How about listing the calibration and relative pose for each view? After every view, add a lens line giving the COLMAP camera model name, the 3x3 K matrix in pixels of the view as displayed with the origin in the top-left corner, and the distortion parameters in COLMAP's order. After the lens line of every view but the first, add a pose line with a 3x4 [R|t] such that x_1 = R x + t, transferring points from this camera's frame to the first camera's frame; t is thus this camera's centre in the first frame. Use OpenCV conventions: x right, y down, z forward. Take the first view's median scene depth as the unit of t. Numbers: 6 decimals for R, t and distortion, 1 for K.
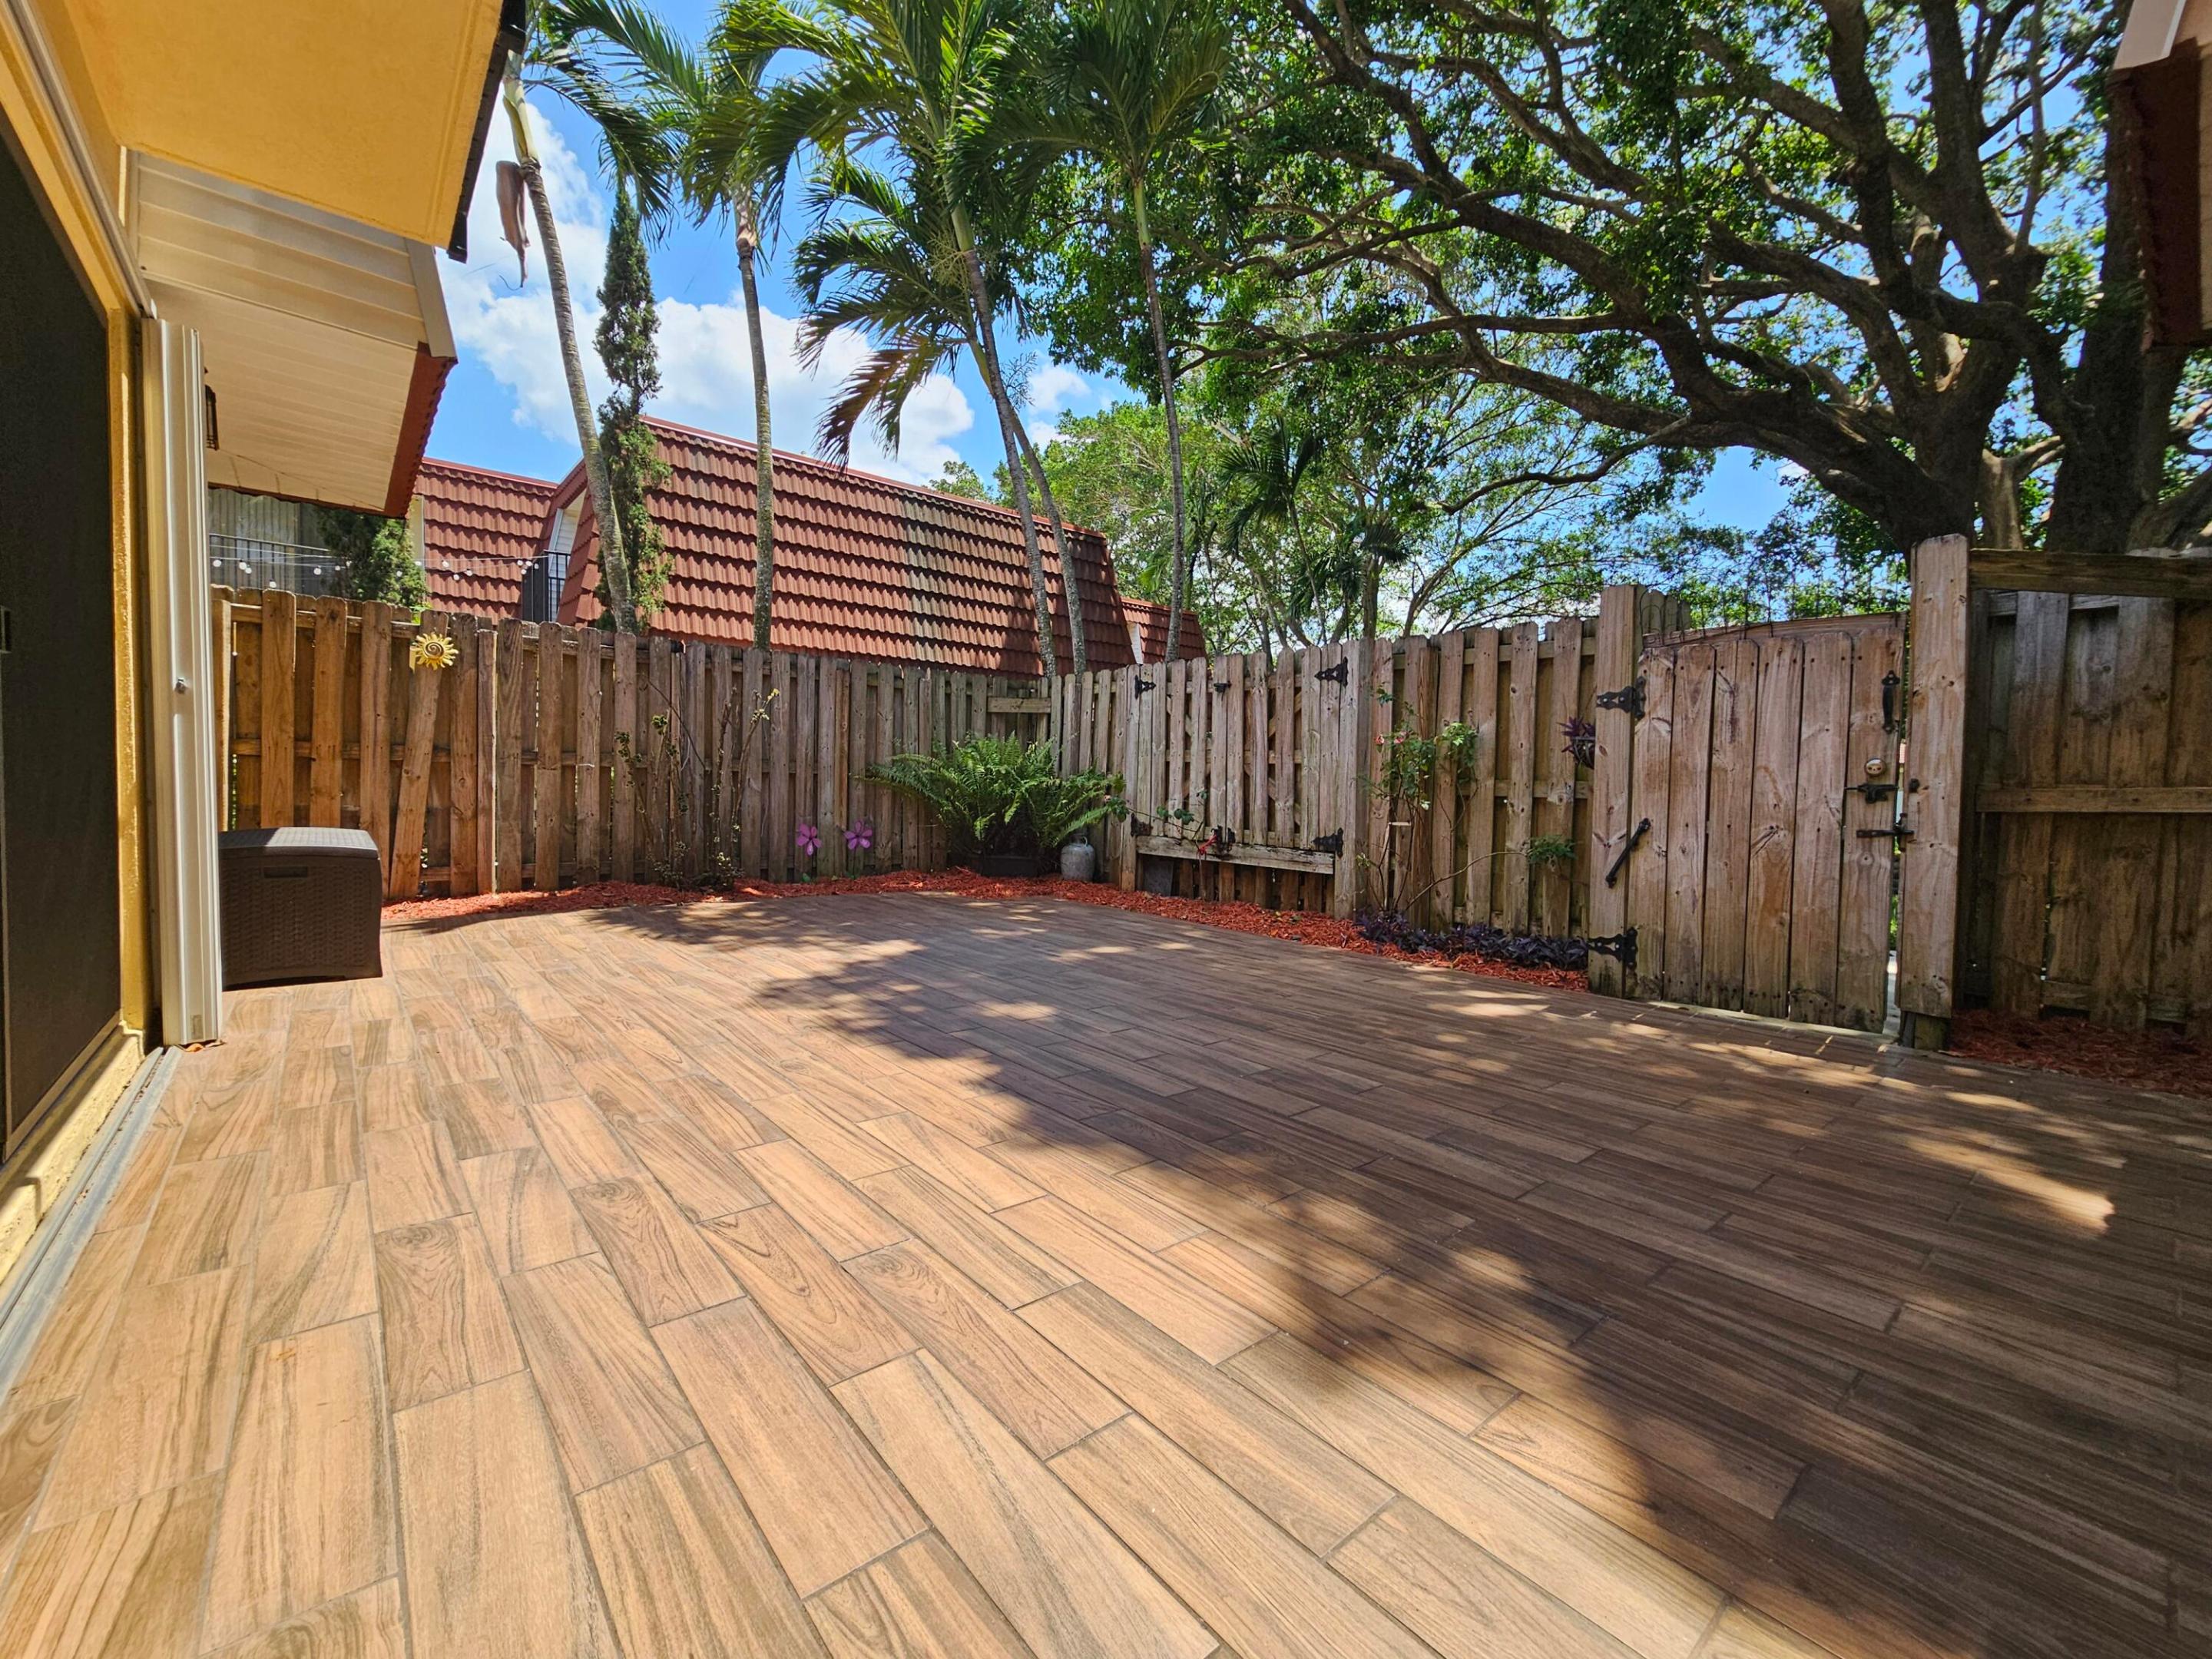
lens RADIAL K [[905.0, 0, 1112.1], [0, 905.0, 821.7], [0, 0, 1]] dist [0.000454, -0.000114]
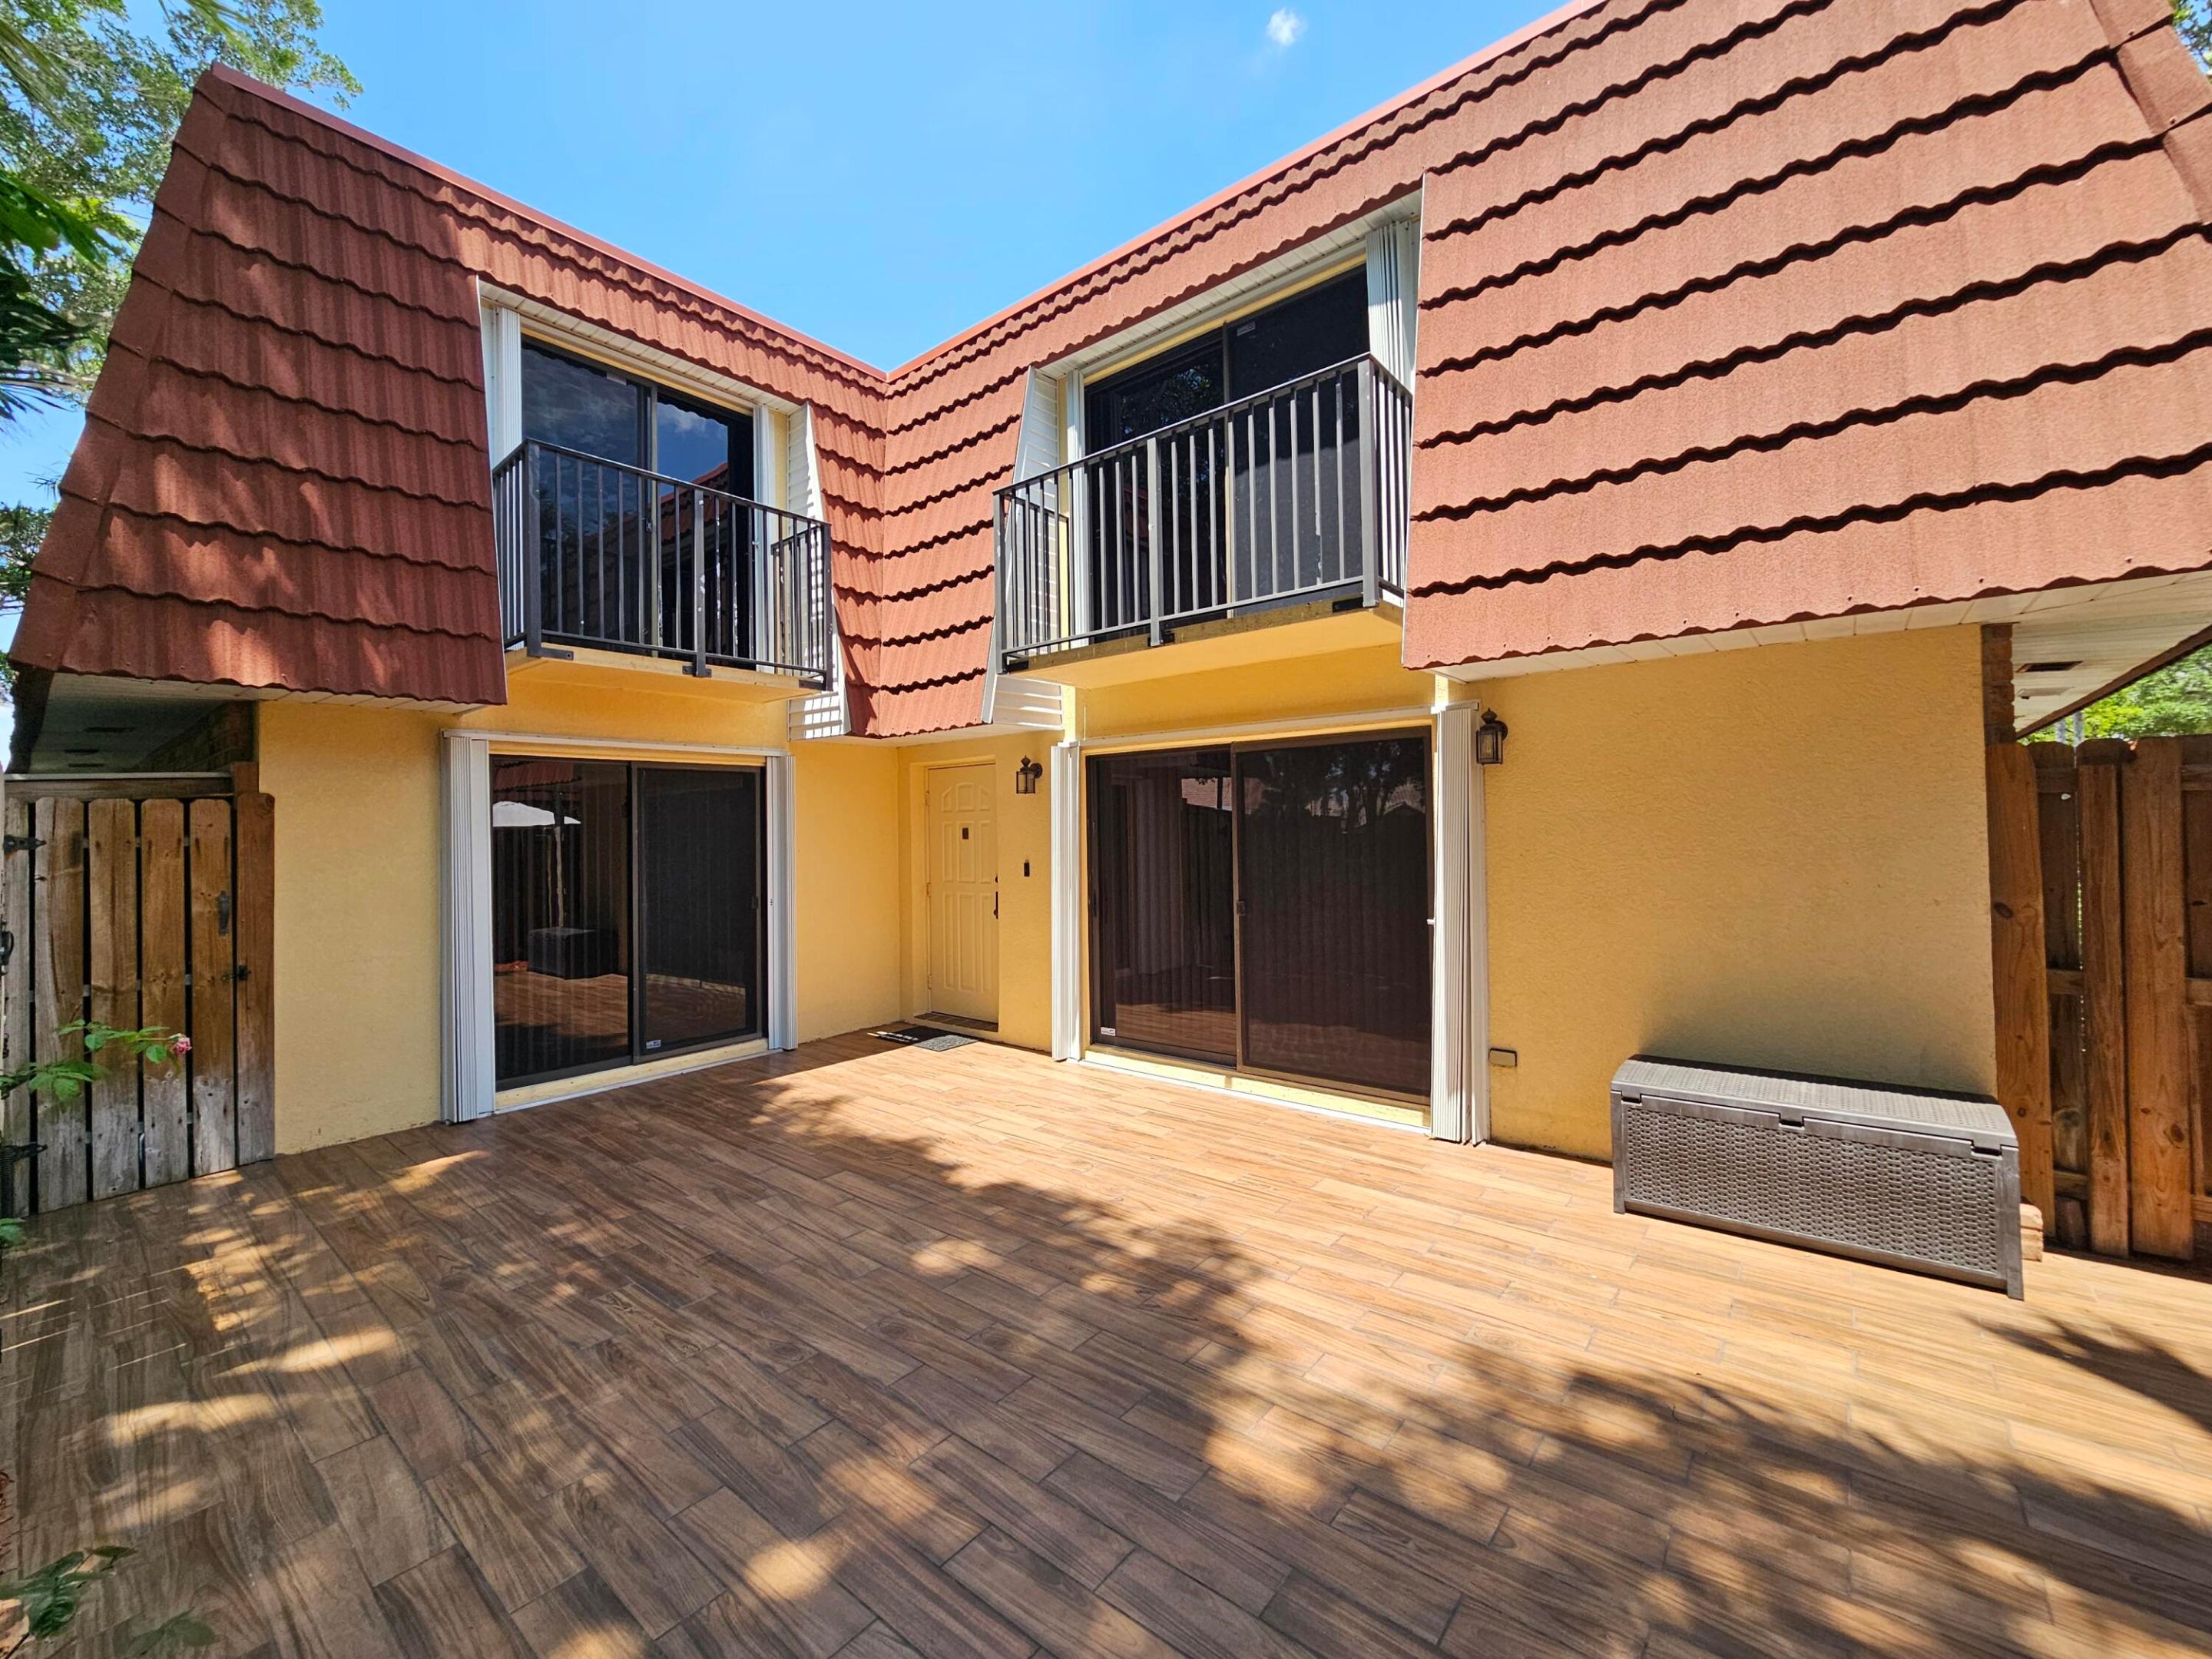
lens RADIAL K [[905.0, 0, 1109.4], [0, 905.0, 824.2], [0, 0, 1]] dist [0.000454, -0.000114]
pose [[-0.983727, -0.011684, -0.179290, -0.134009], [-0.017333, 0.999400, 0.029973, -0.464666], [0.178832, 0.032593, -0.983340, 3.159992]]
